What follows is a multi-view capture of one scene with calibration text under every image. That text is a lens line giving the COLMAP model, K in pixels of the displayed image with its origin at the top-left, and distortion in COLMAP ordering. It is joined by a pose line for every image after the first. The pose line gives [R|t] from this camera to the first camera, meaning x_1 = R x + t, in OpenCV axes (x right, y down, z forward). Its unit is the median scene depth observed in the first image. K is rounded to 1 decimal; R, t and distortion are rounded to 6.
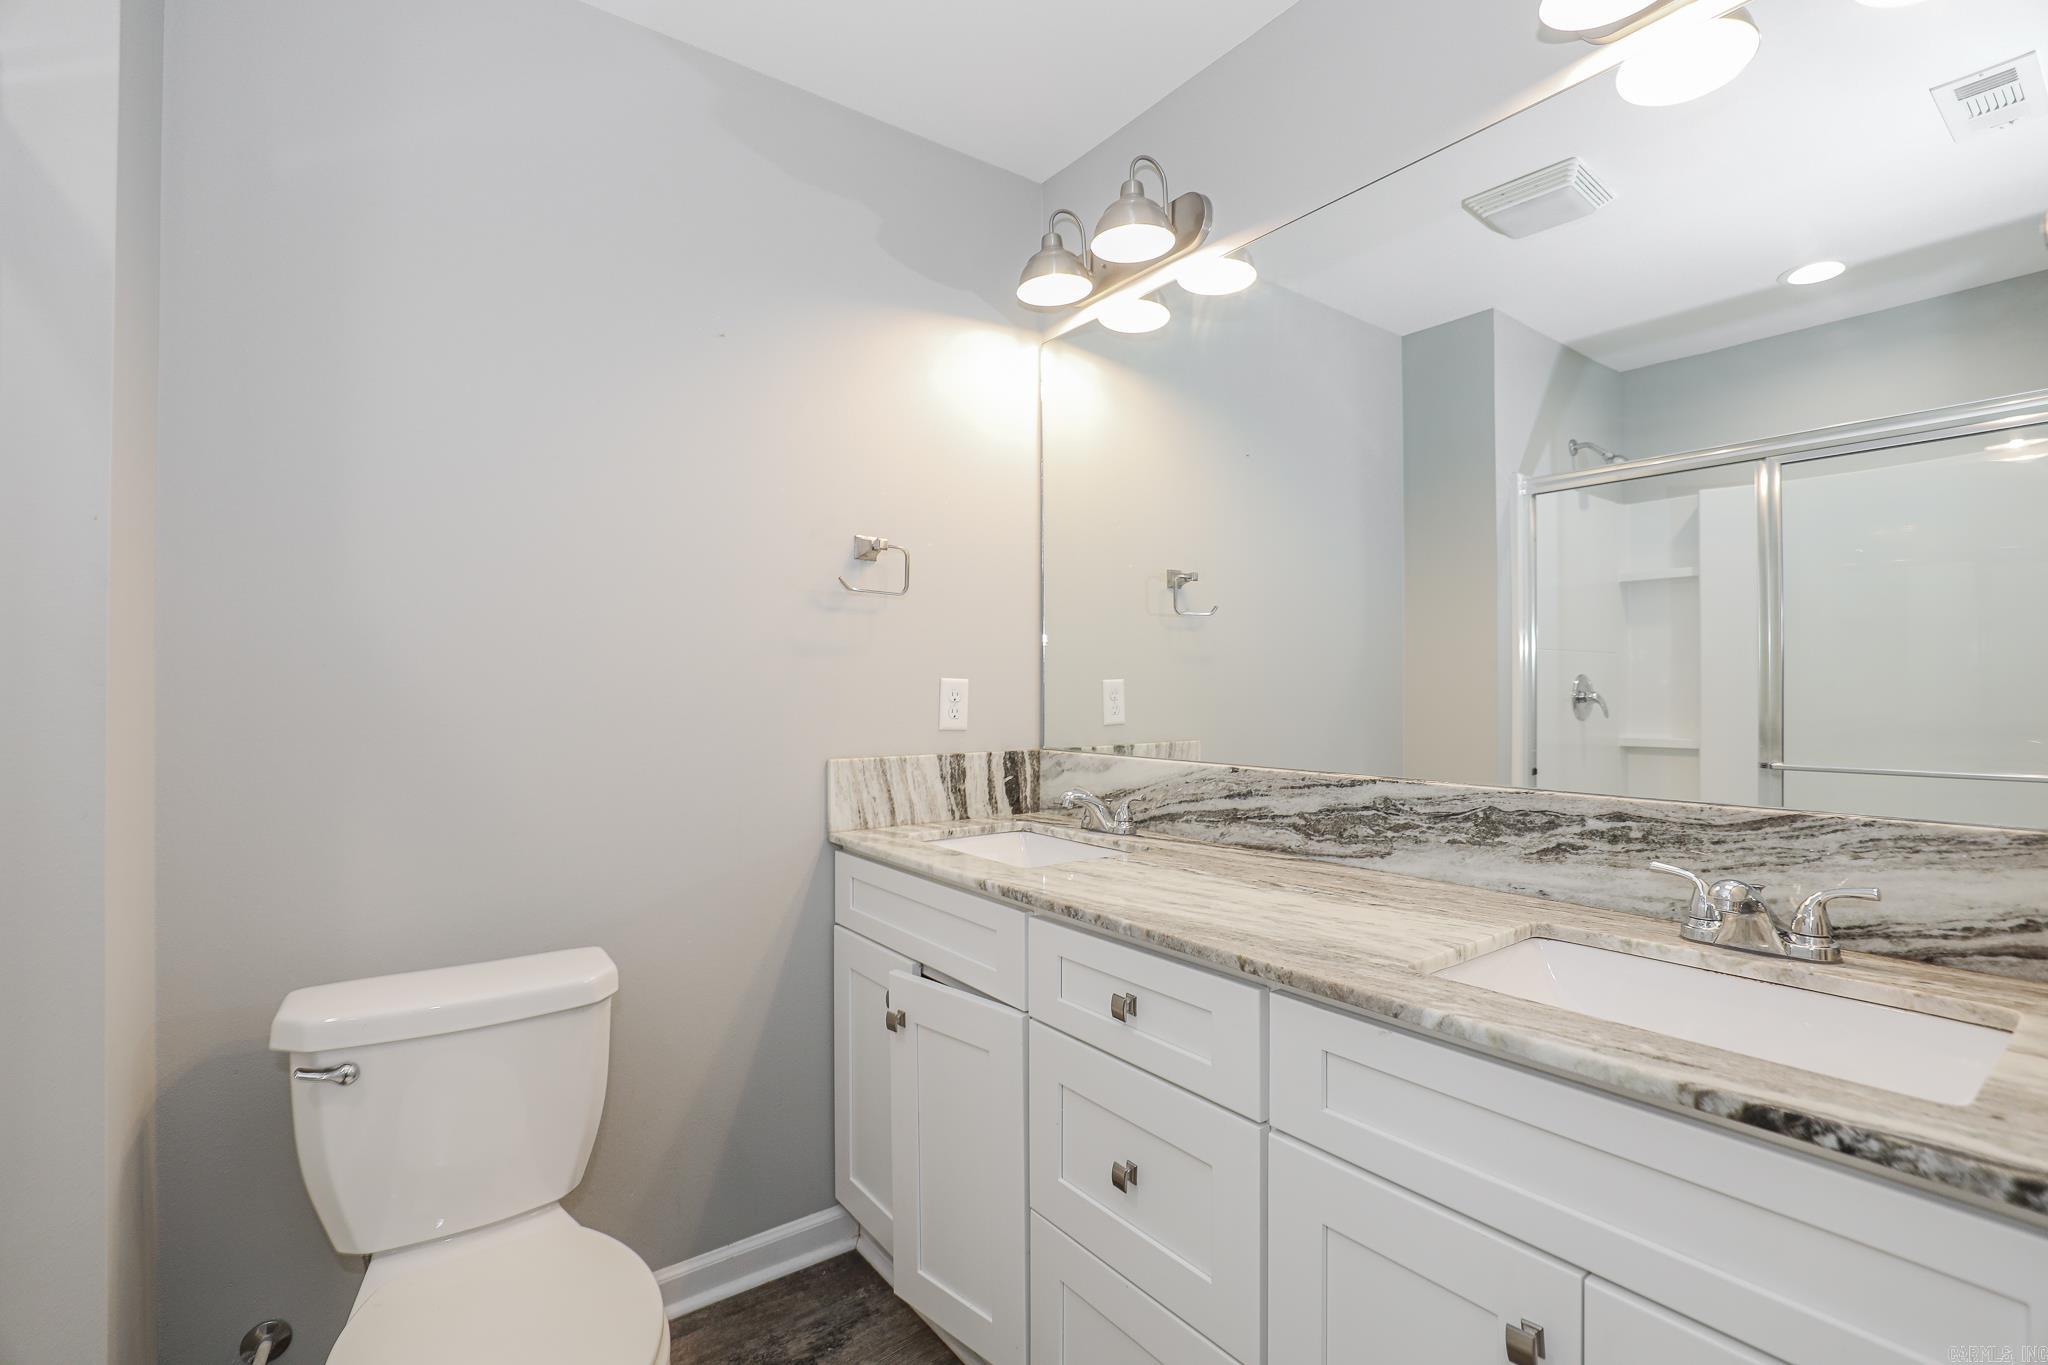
lens RADIAL K [[929.0, 0, 1026.9], [0, 929.0, 671.0], [0, 0, 1]] dist [-0.020426, 0.004122]
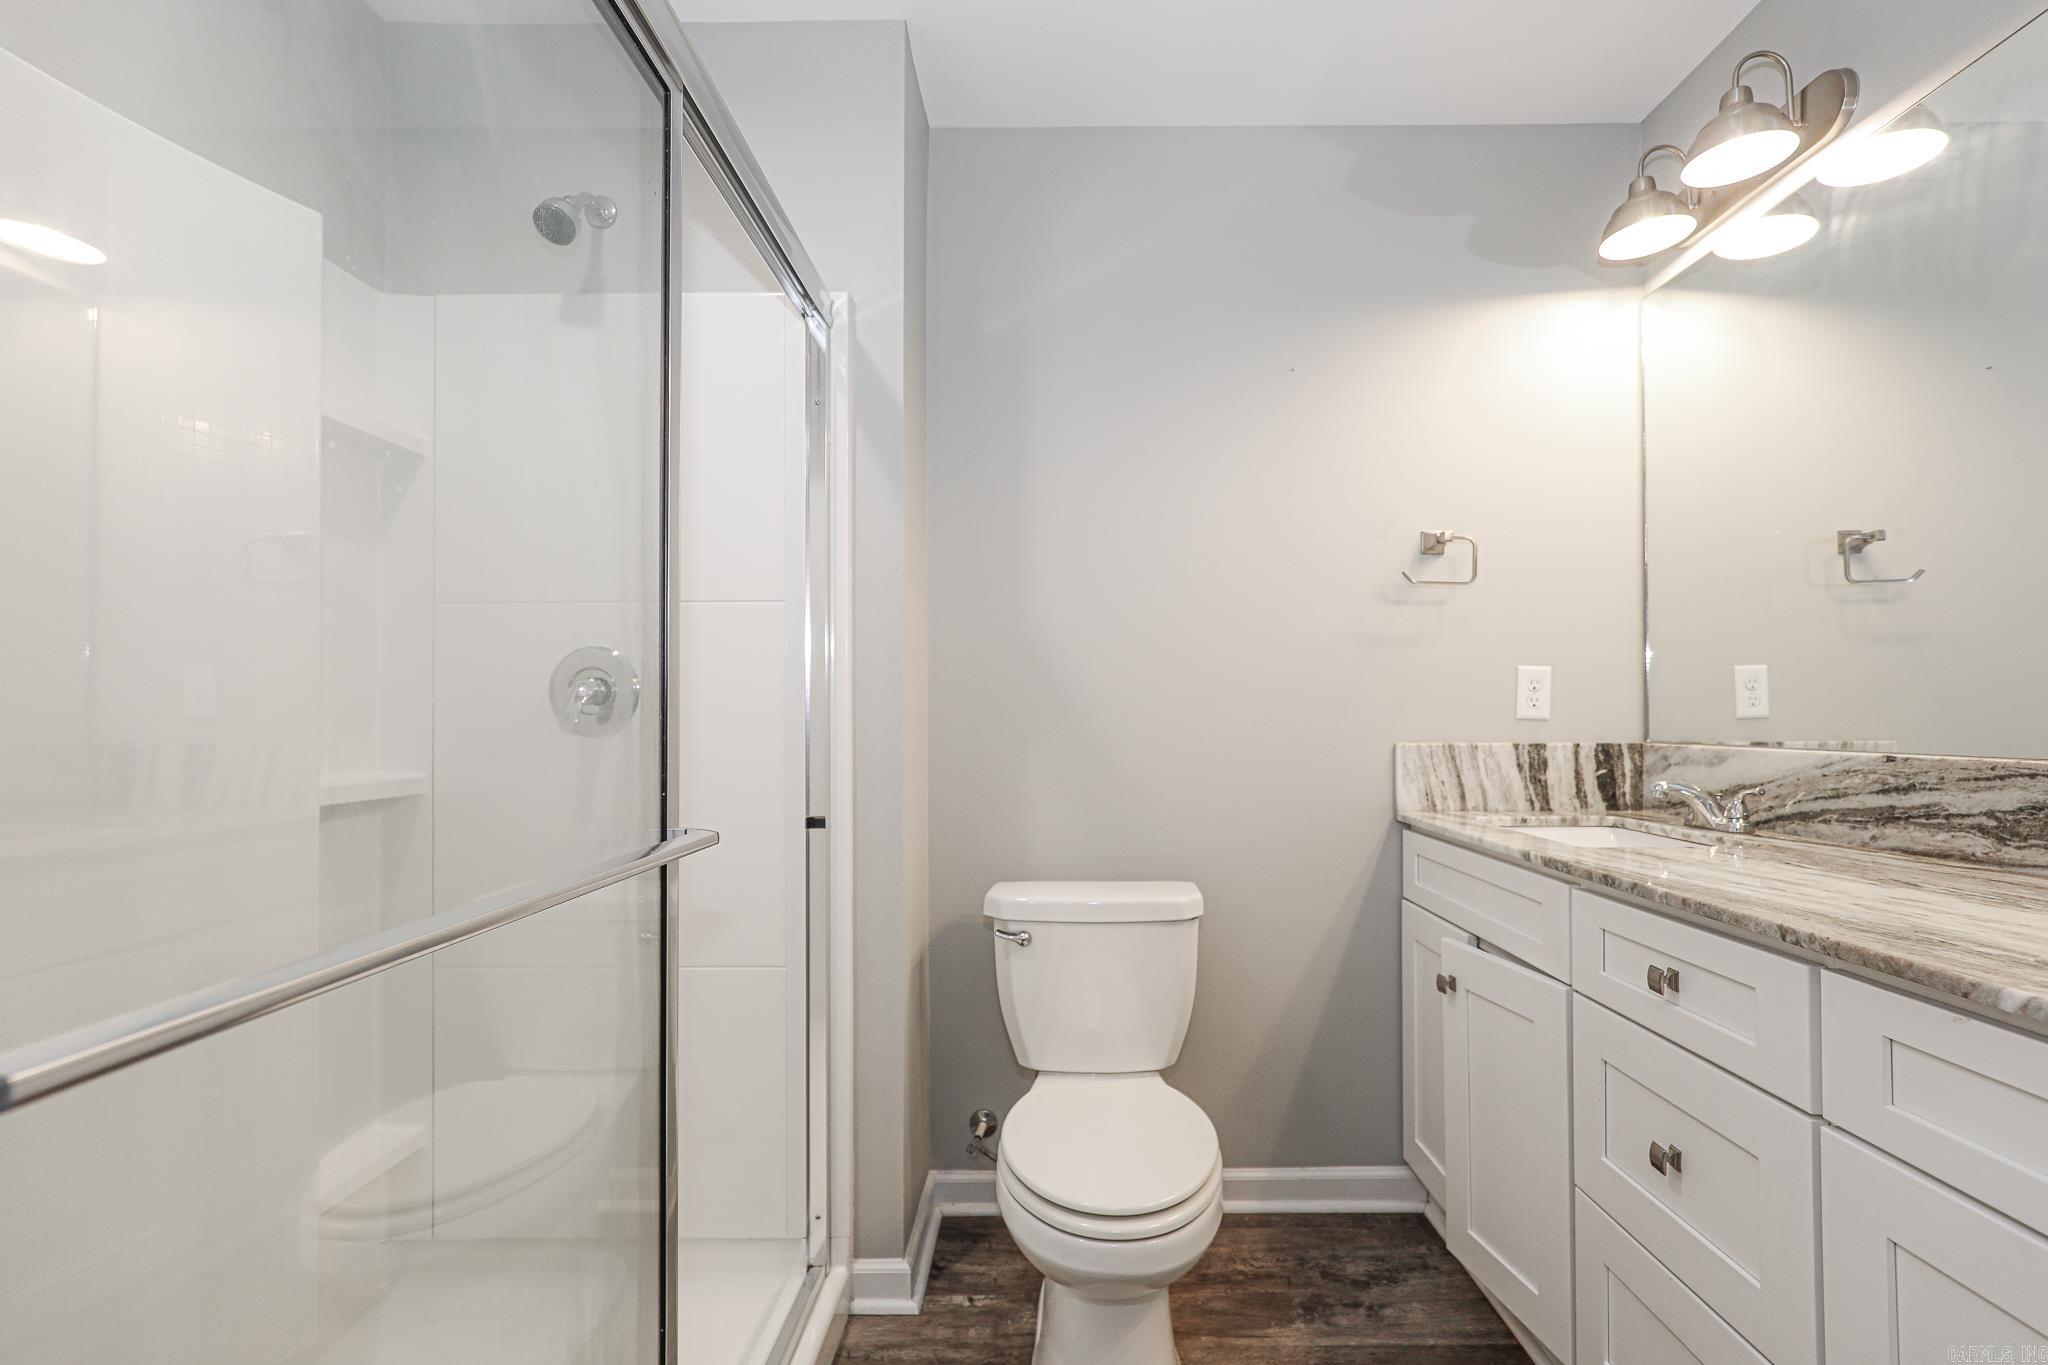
lens RADIAL K [[929.0, 0, 1023.4], [0, 929.0, 694.9], [0, 0, 1]] dist [-0.020426, 0.004122]
pose [[0.779747, -0.011664, -0.625986, 0.132529], [0.008291, 0.999931, -0.008304, 0.050440], [0.626040, 0.001285, 0.779790, -0.106486]]
